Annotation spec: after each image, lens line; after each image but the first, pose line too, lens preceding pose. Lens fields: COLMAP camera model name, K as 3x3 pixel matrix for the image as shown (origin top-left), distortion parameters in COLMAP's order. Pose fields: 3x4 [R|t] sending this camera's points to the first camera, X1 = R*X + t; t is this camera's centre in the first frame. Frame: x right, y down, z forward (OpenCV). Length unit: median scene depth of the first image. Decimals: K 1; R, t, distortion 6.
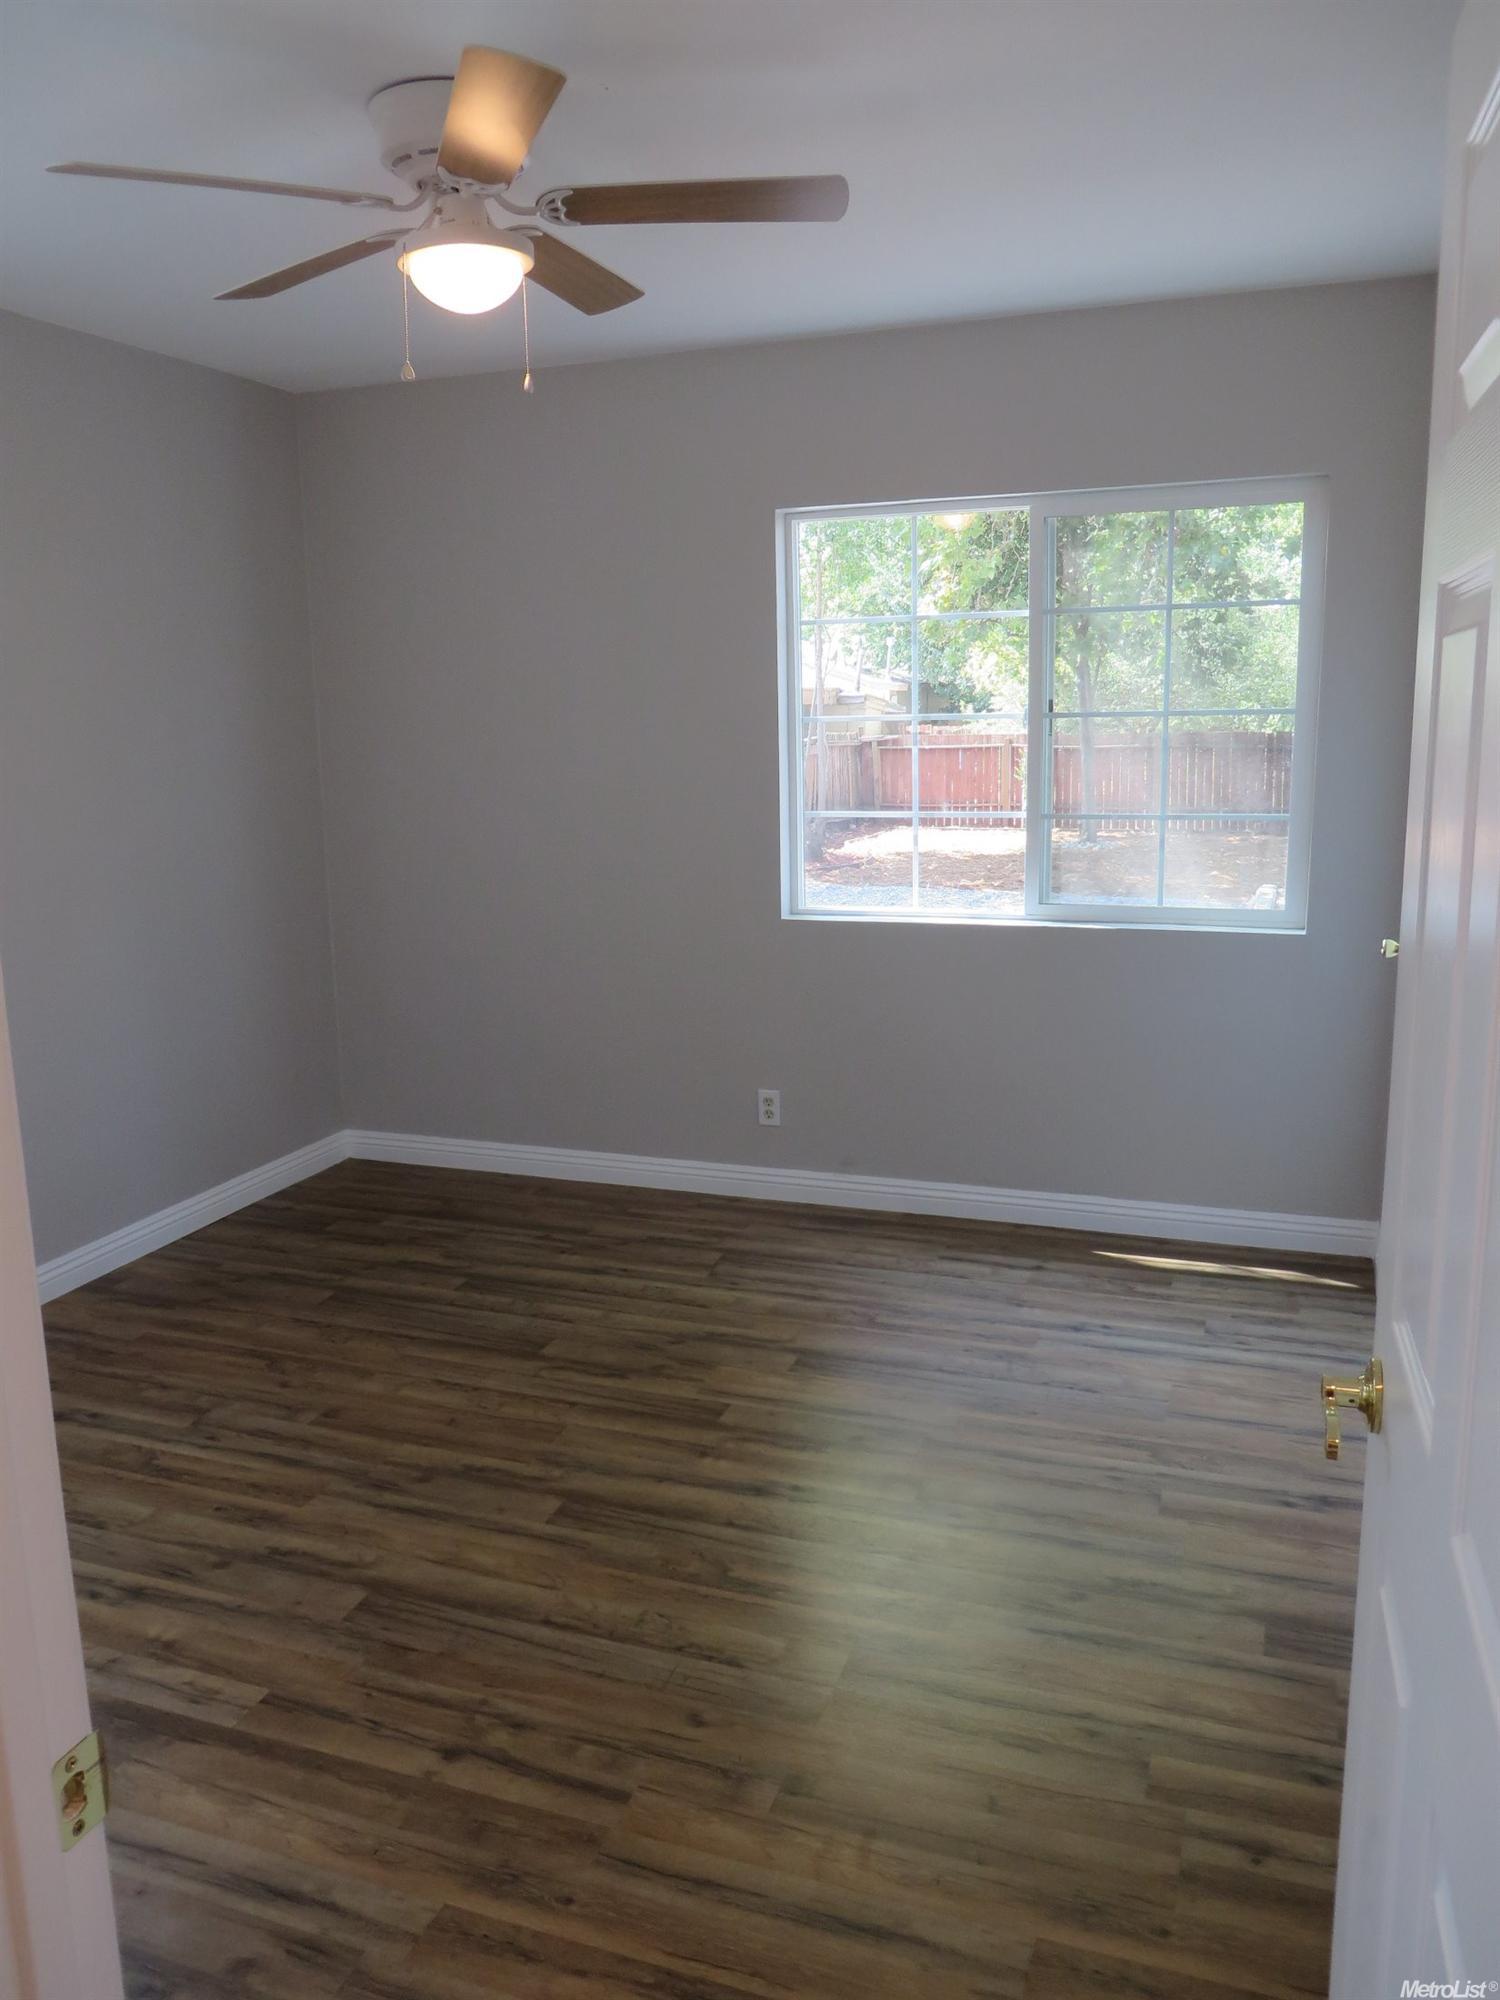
lens RADIAL K [[1513.3, 0, 752.6], [0, 1513.3, 1005.7], [0, 0, 1]] dist [-0.009470, 0.004798]
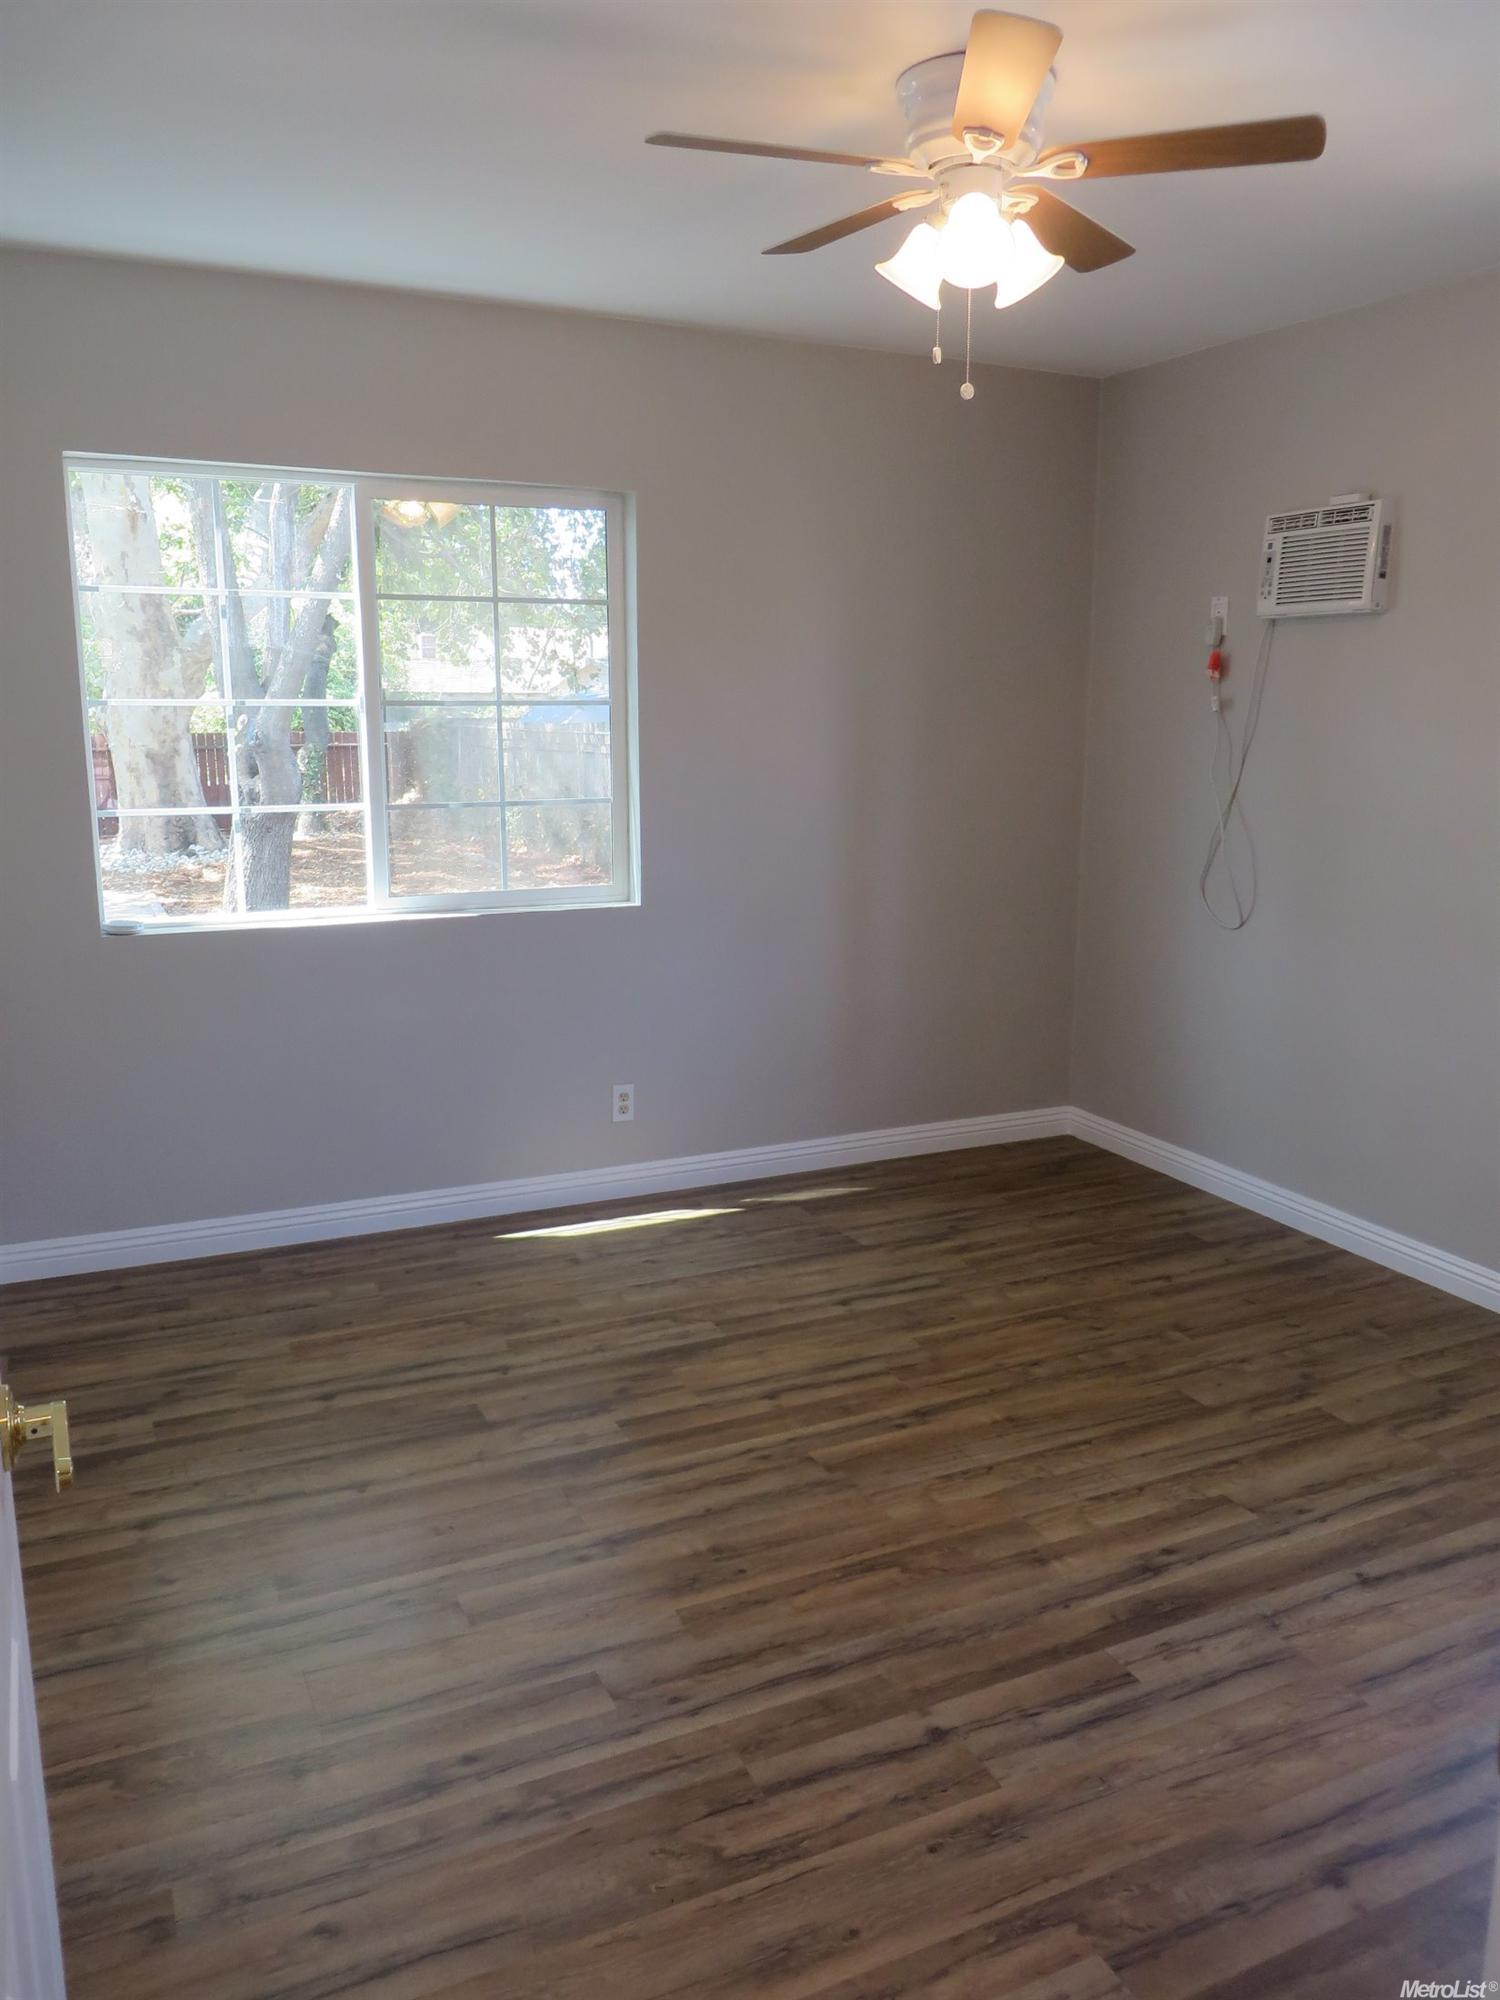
lens RADIAL K [[1513.3, 0, 752.6], [0, 1513.3, 1005.7], [0, 0, 1]] dist [-0.009470, 0.004798]
pose [[0.698412, -0.116290, 0.706185, -0.462553], [0.119848, 0.991781, 0.044792, -0.019500], [-0.705590, 0.053351, 0.706609, 0.209191]]
